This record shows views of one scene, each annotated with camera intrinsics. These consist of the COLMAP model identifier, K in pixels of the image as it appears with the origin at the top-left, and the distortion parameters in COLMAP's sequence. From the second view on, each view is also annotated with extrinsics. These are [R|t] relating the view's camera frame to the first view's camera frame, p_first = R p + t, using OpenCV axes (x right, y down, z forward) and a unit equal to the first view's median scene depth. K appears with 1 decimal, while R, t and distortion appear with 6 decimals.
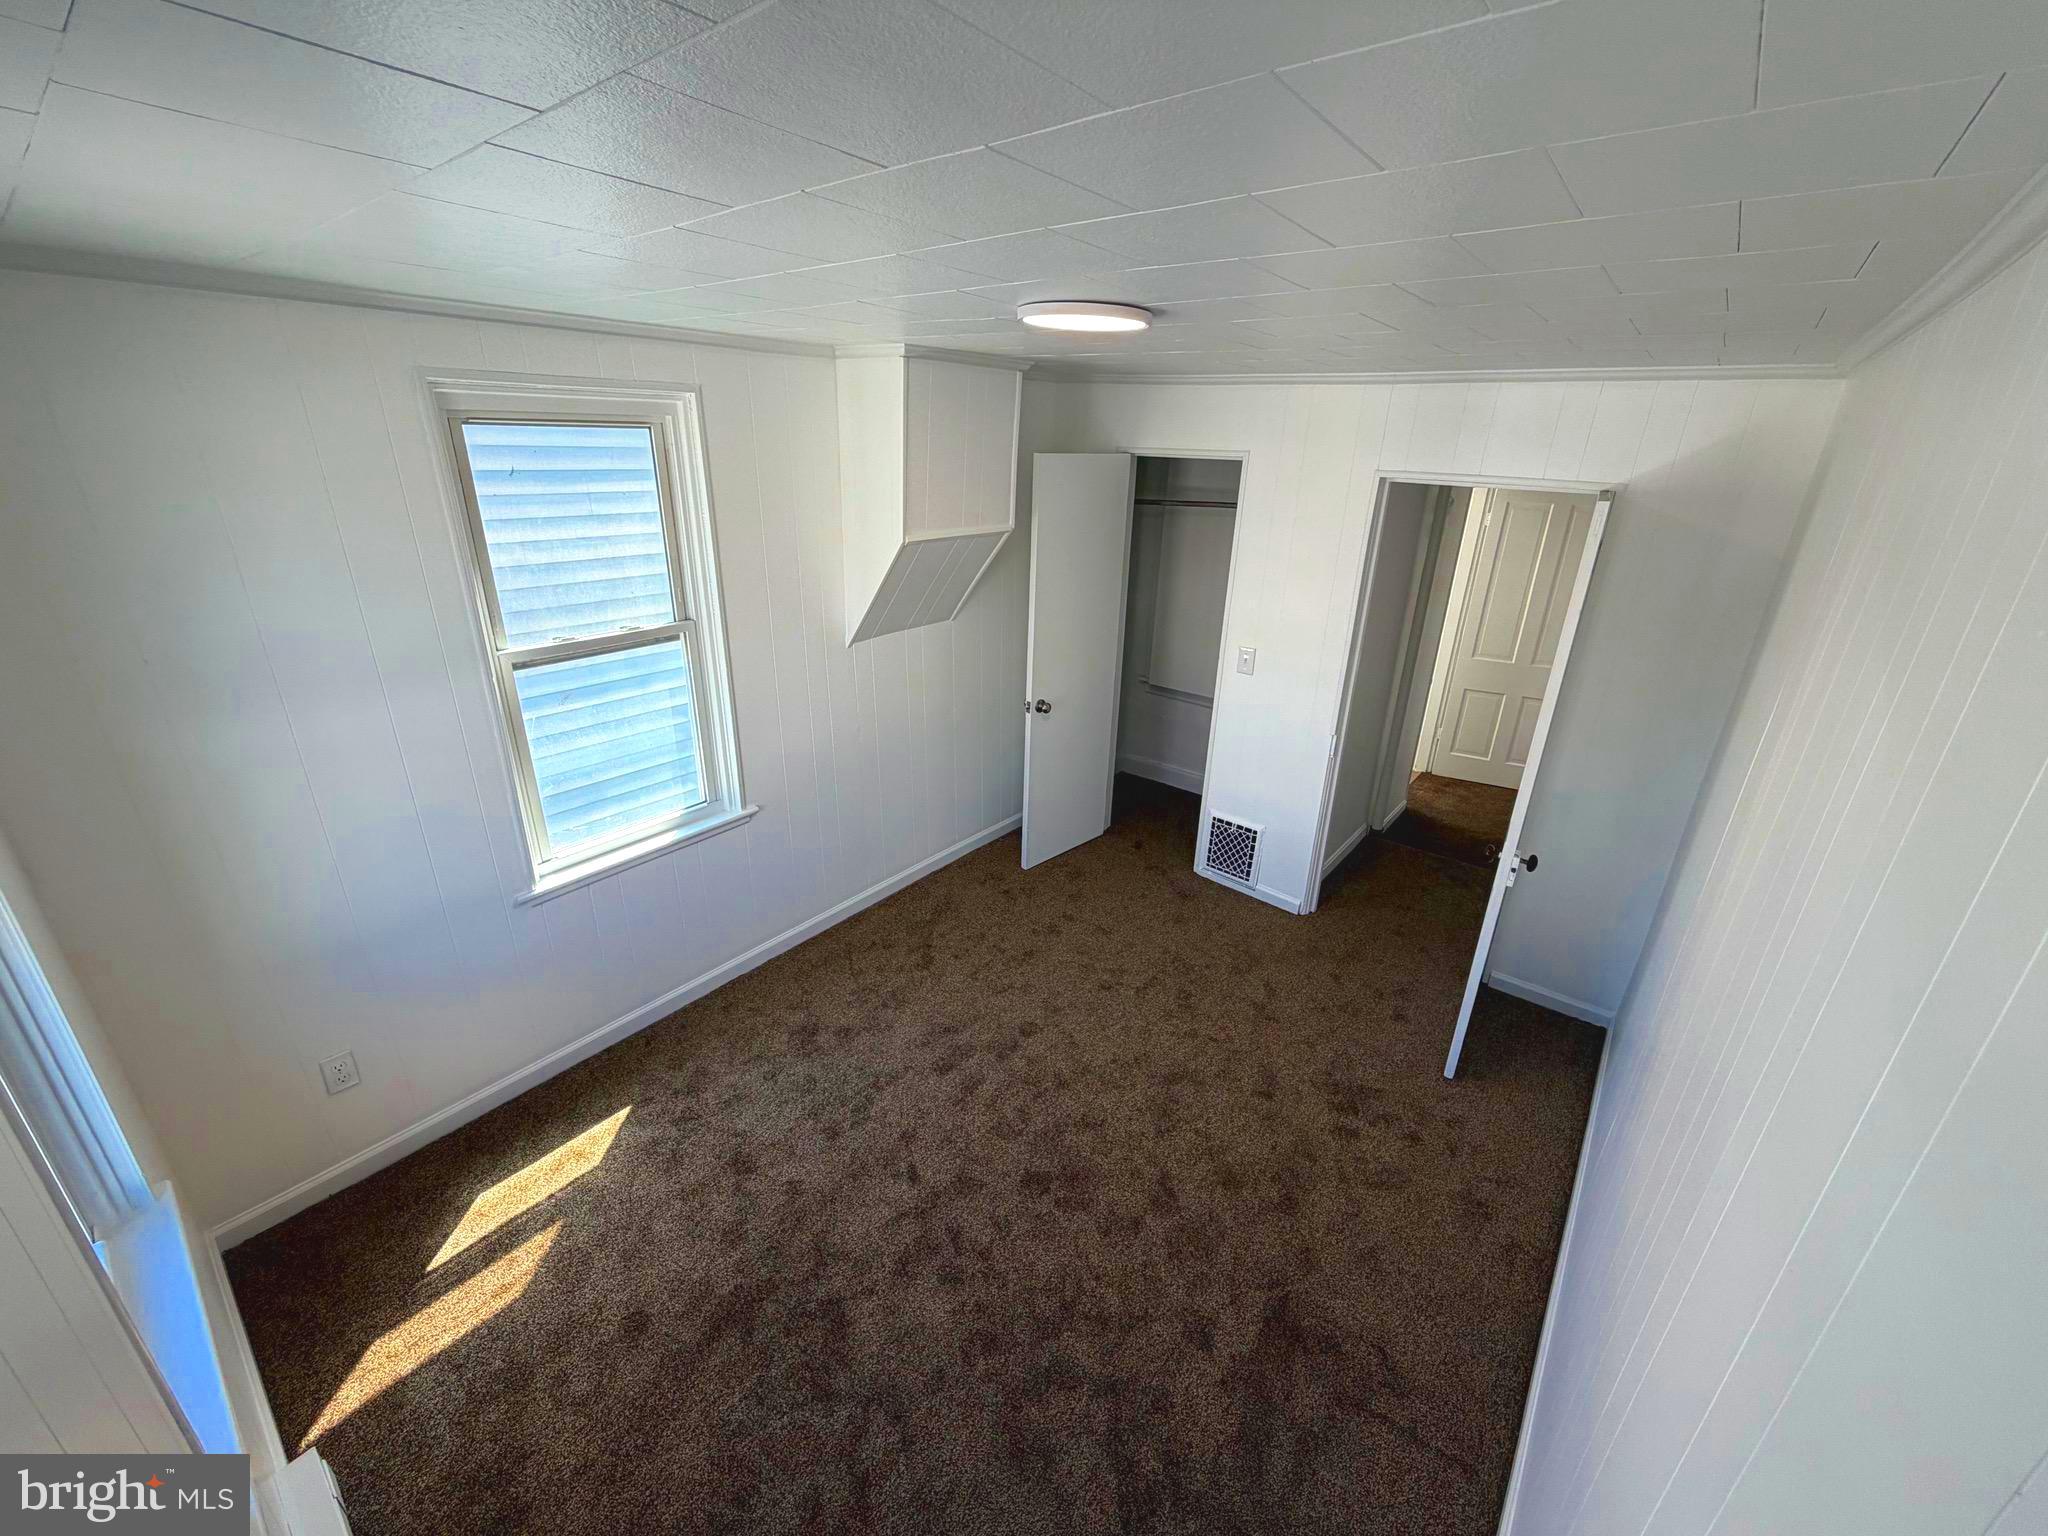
lens RADIAL K [[820.0, 0, 1017.8], [0, 820.0, 765.7], [0, 0, 1]] dist [-0.000825, 0.000181]
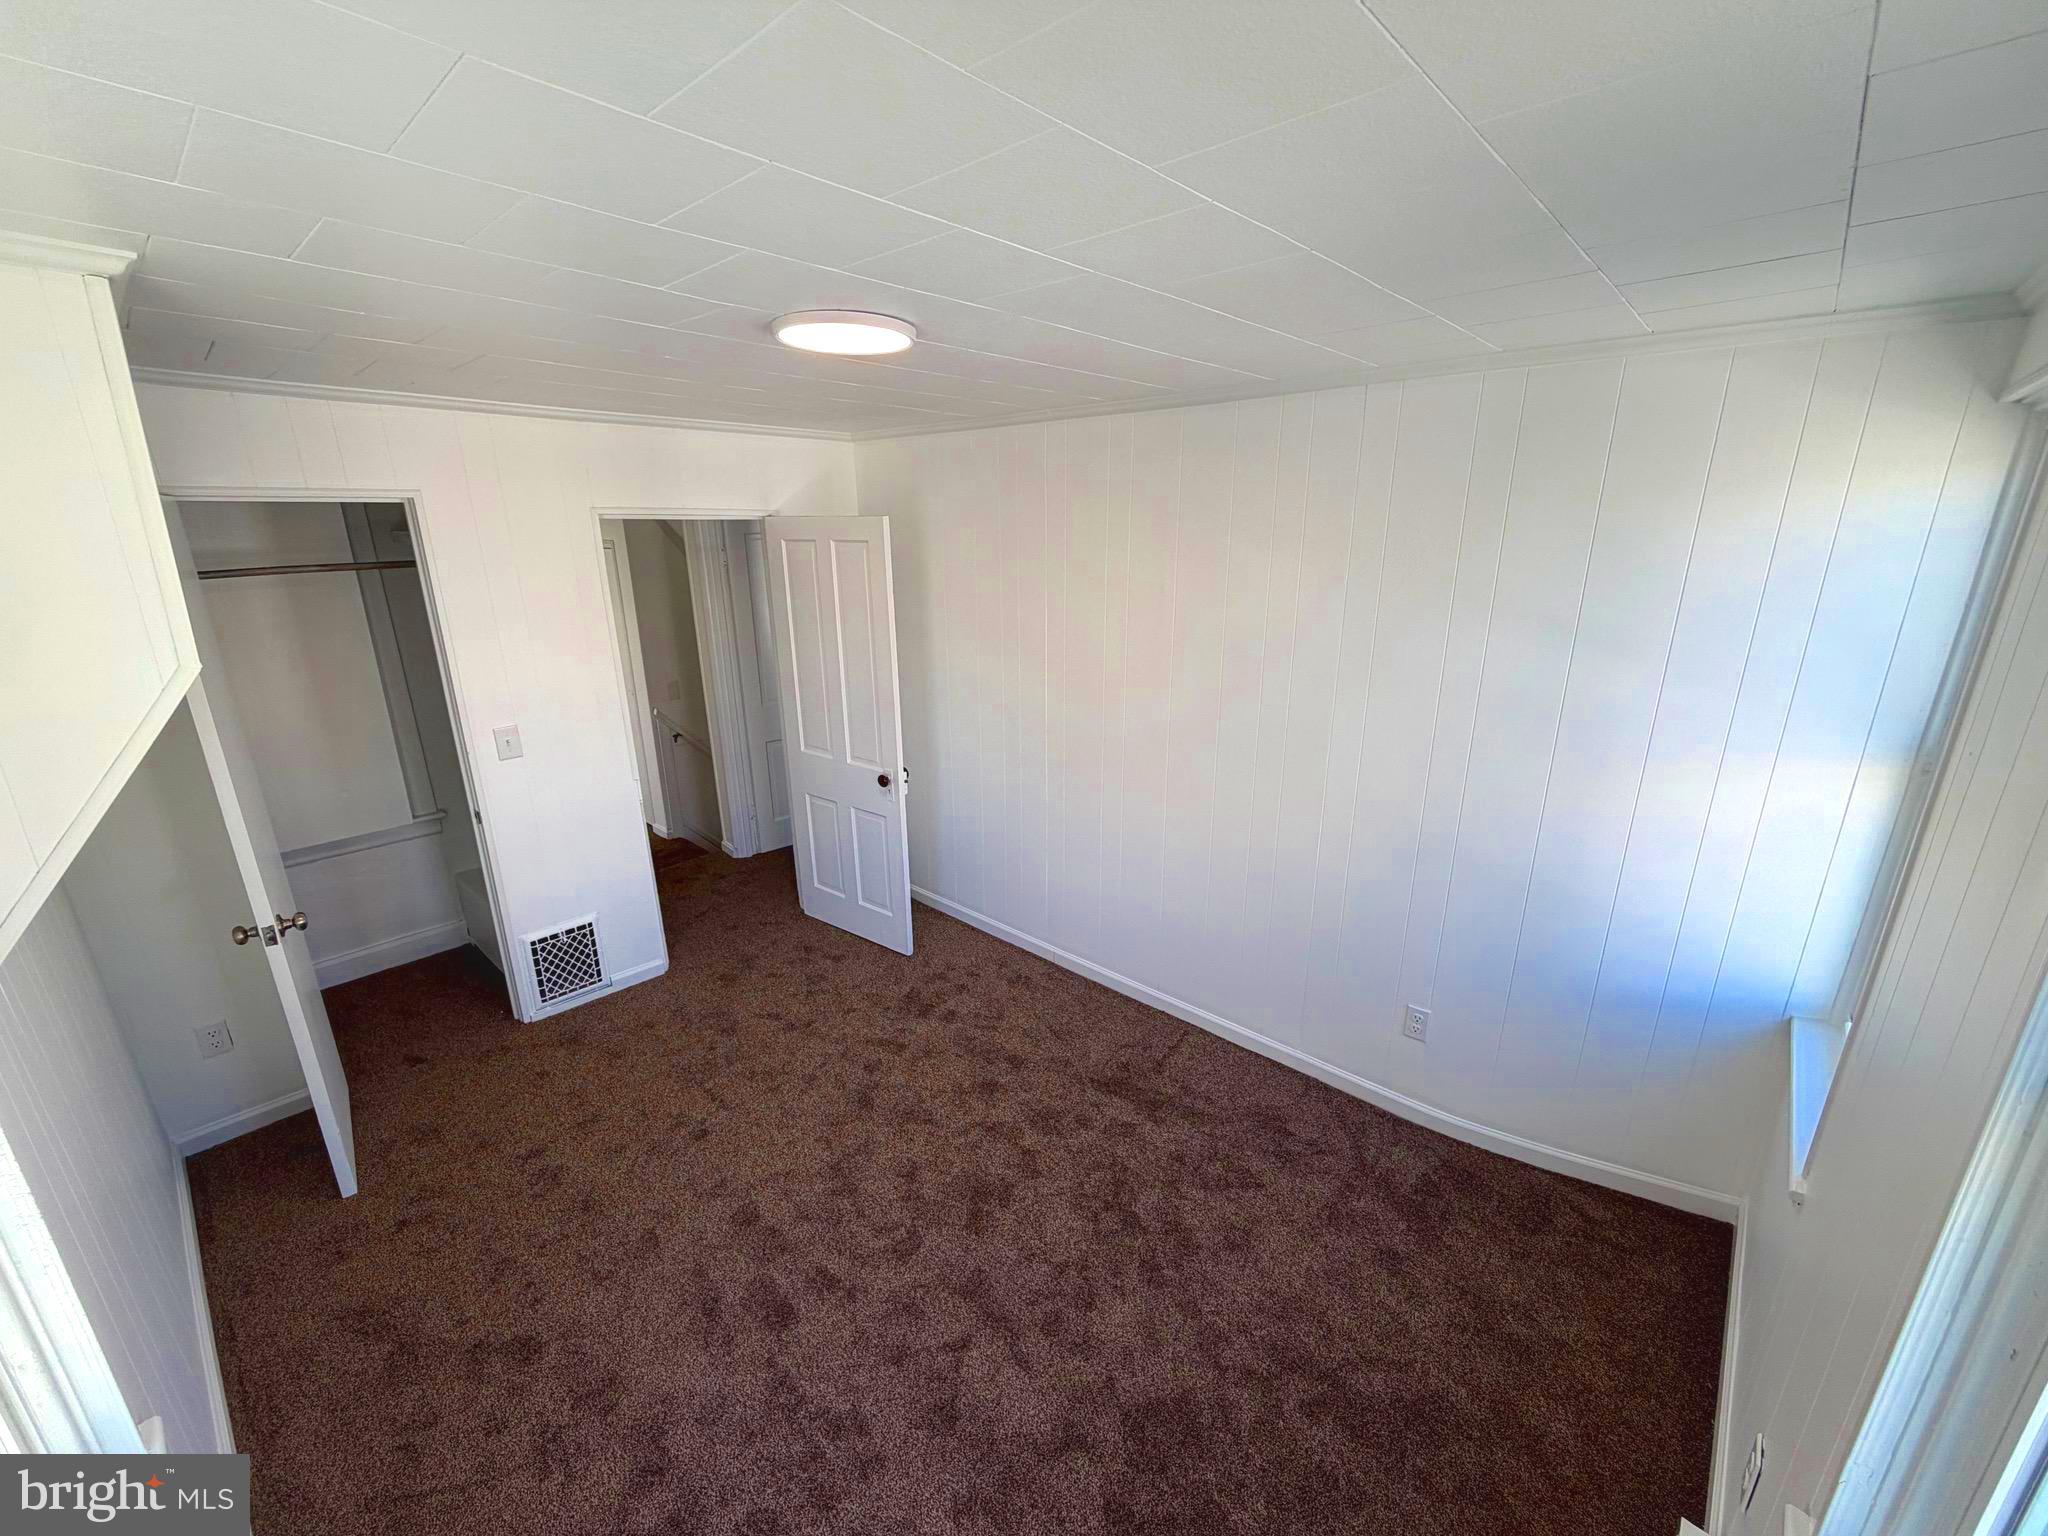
lens RADIAL K [[820.0, 0, 1017.8], [0, 820.0, 765.7], [0, 0, 1]] dist [-0.000825, 0.000181]
pose [[0.053989, -0.316480, 0.947062, -0.626874], [0.374326, 0.885695, 0.274634, -0.188539], [-0.925724, 0.339683, 0.166285, 0.535062]]
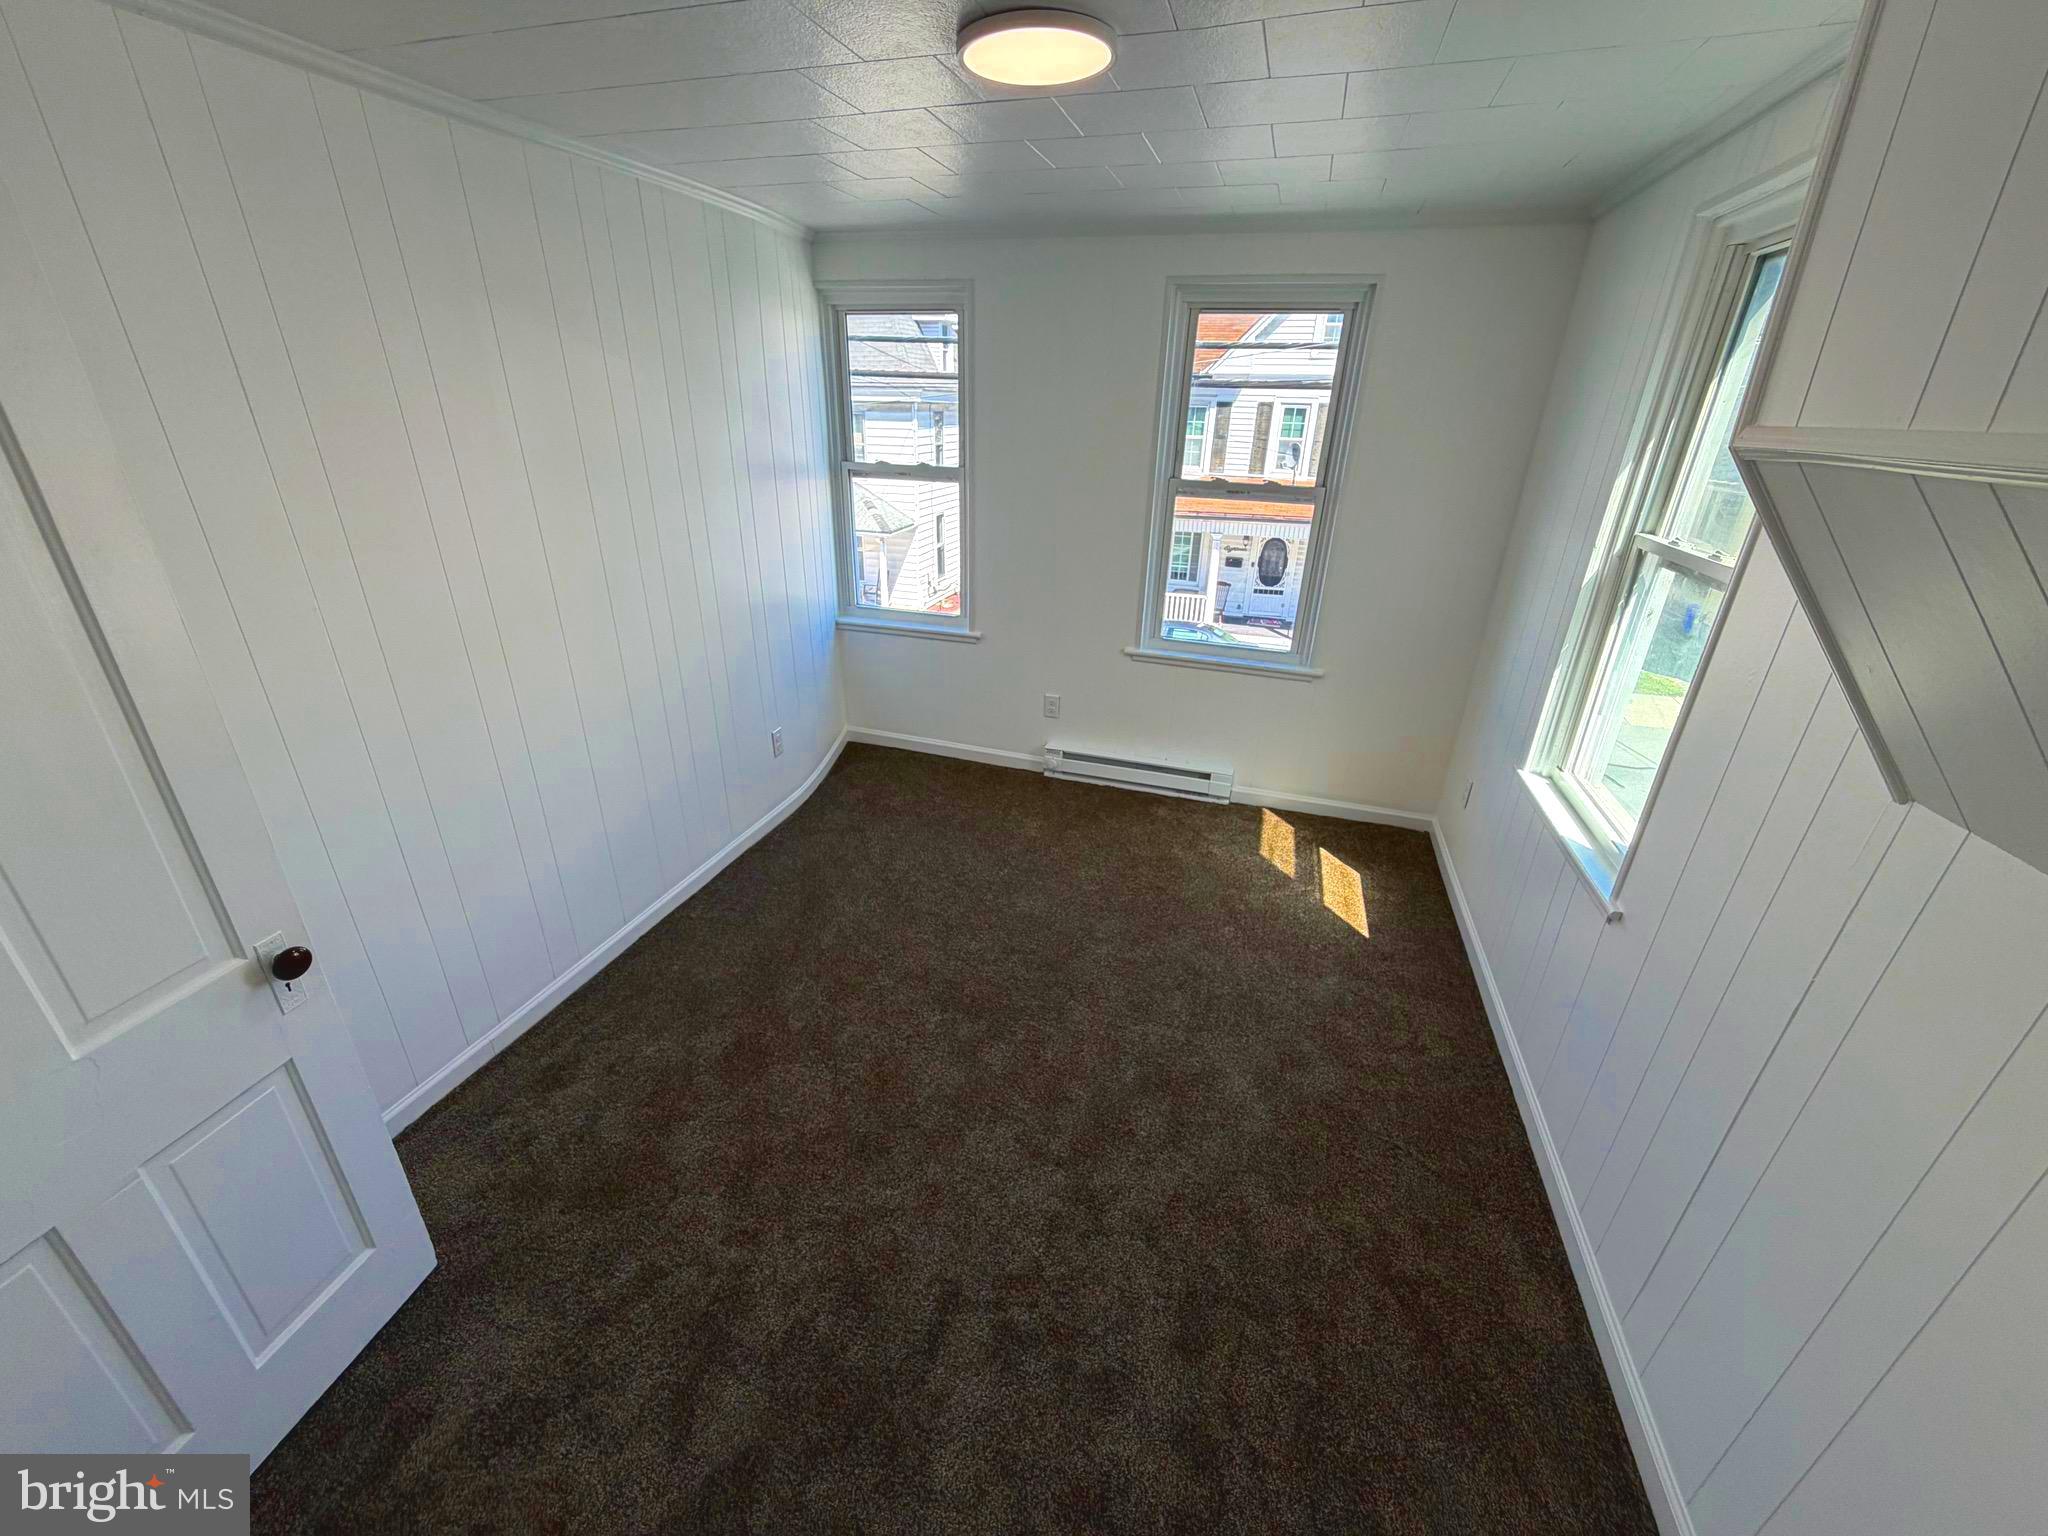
lens RADIAL K [[813.3, 0, 1017.0], [0, 813.3, 773.2], [0, 0, 1]] dist [-0.002731, -0.000096]
pose [[-0.928099, 0.104249, -0.357441, 0.323382], [-0.186118, 0.701564, 0.687872, -0.389548], [0.322477, 0.704940, -0.631718, 1.314473]]
